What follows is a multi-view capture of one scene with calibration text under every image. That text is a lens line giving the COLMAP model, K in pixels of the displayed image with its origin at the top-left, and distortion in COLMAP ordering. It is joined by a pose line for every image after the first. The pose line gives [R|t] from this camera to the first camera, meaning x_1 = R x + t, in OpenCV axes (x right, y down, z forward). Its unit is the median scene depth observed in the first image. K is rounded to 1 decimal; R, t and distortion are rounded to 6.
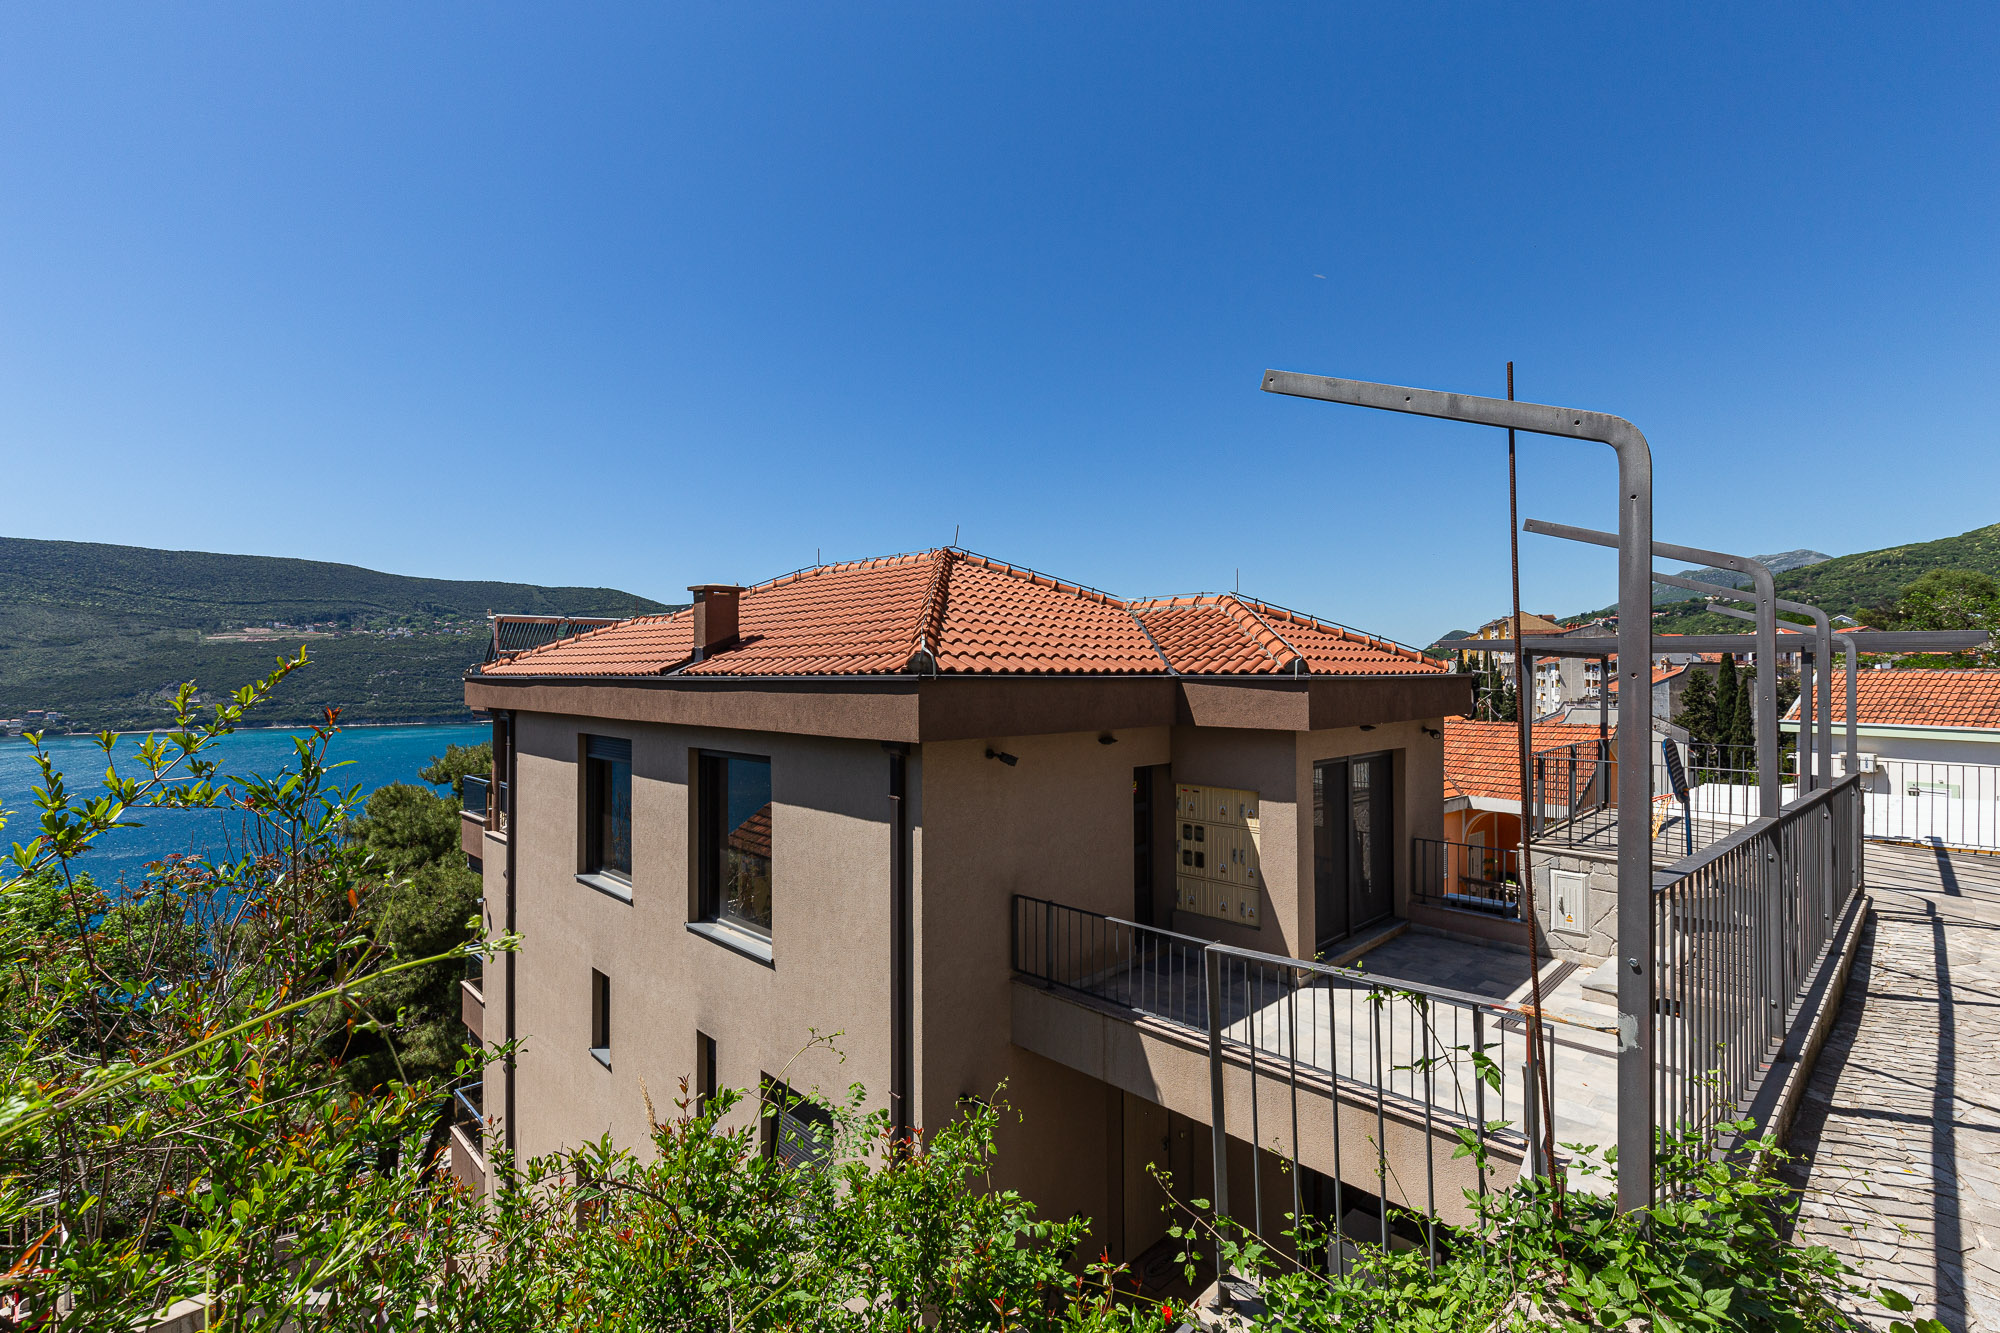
lens RADIAL K [[914.4, 0, 1009.2], [0, 914.4, 671.7], [0, 0, 1]] dist [0.000350, -0.001088]
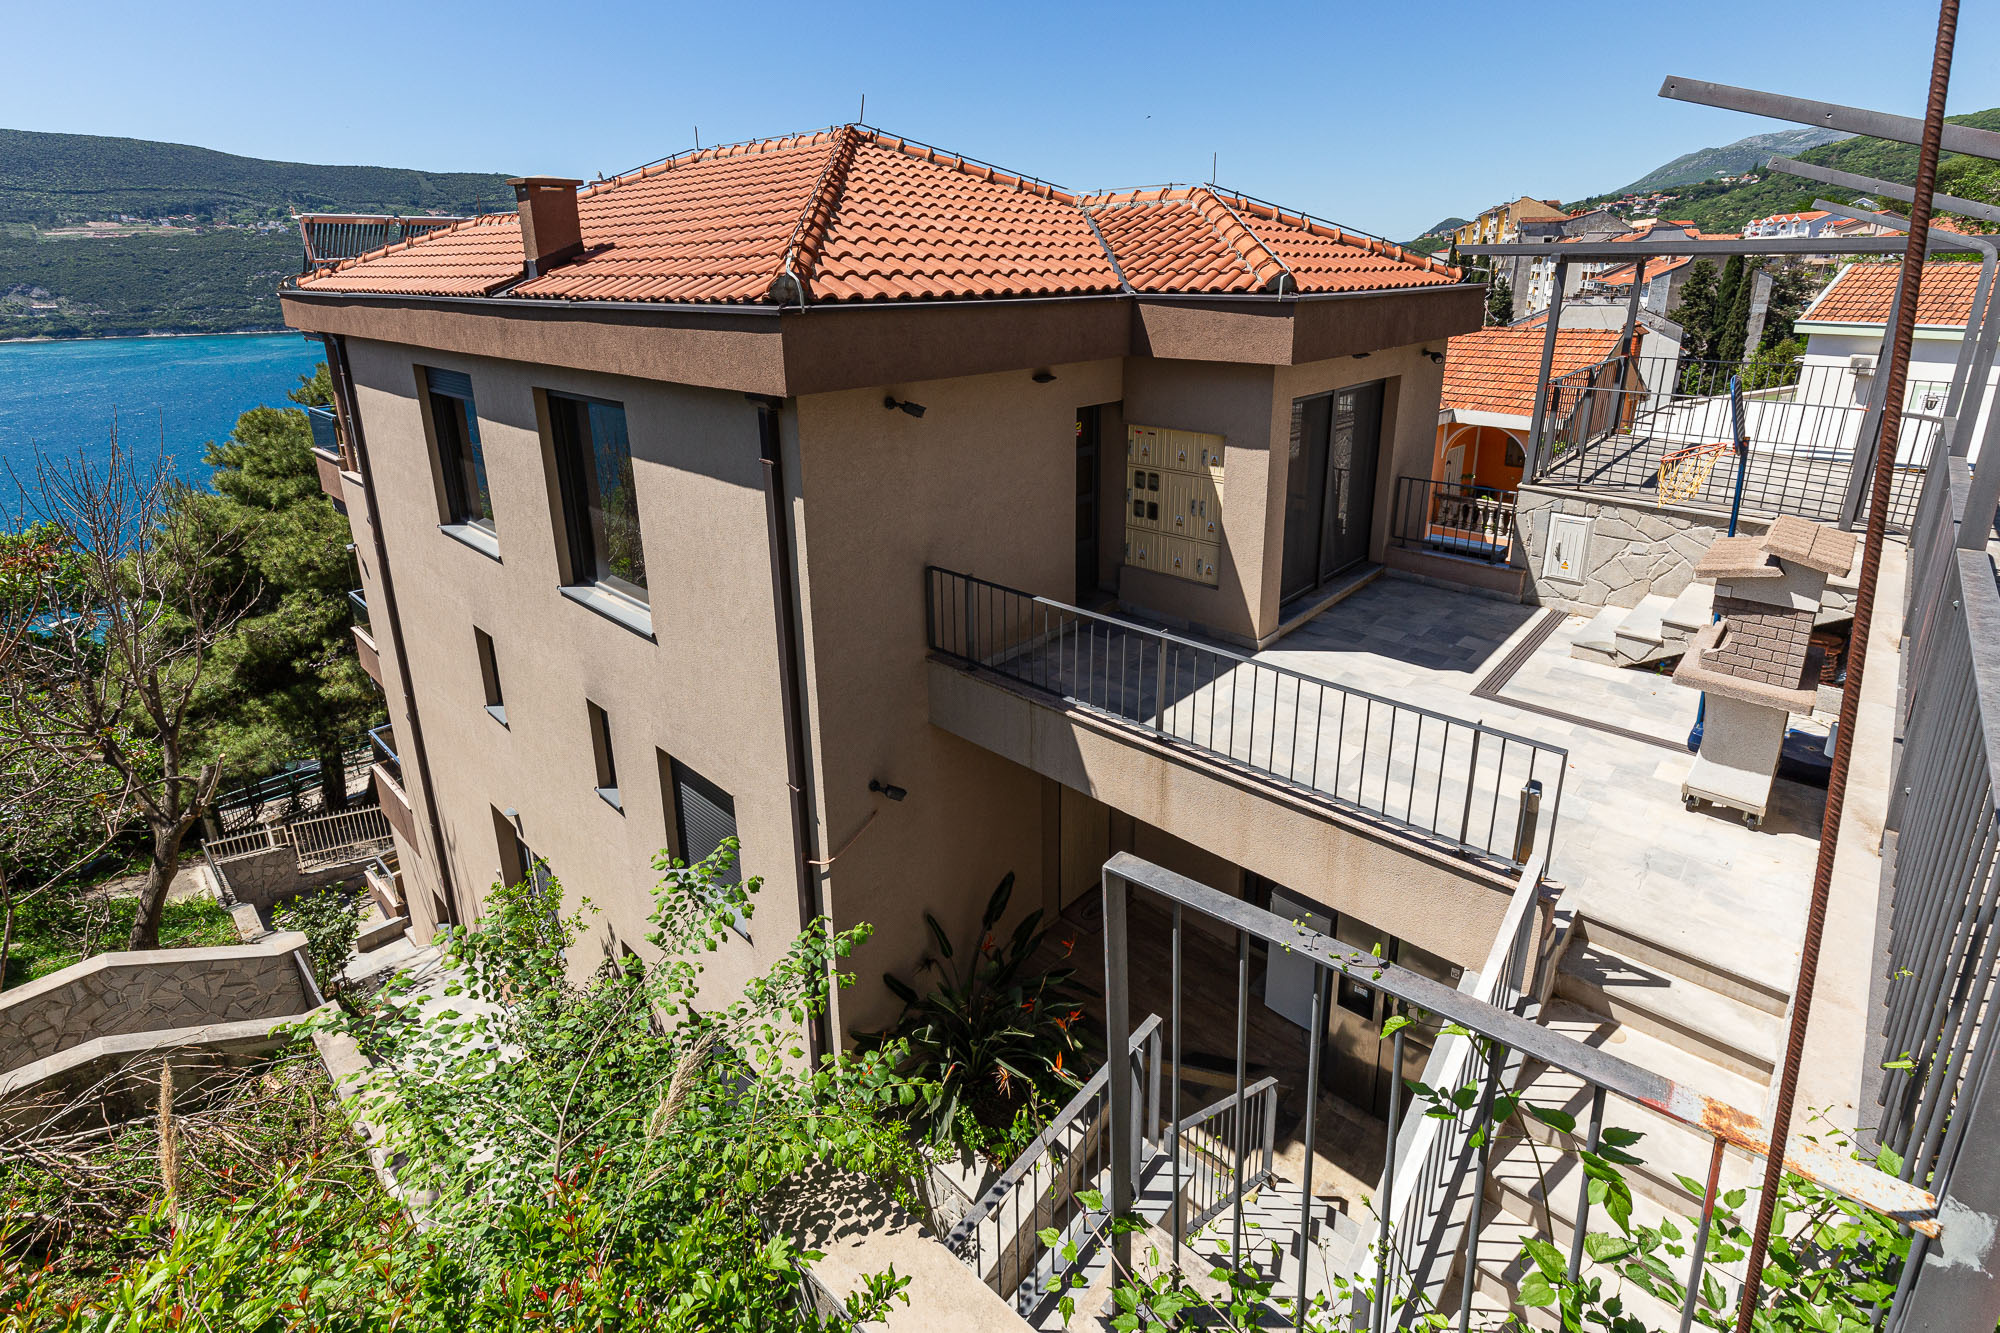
lens RADIAL K [[914.4, 0, 996.5], [0, 914.4, 483.3], [0, 0, 1]] dist [0.000350, -0.001088]
pose [[0.999856, -0.007671, 0.015134, 0.046818], [0.003832, 0.971006, 0.239023, -0.025155], [-0.016529, -0.238931, 0.970896, 0.168393]]
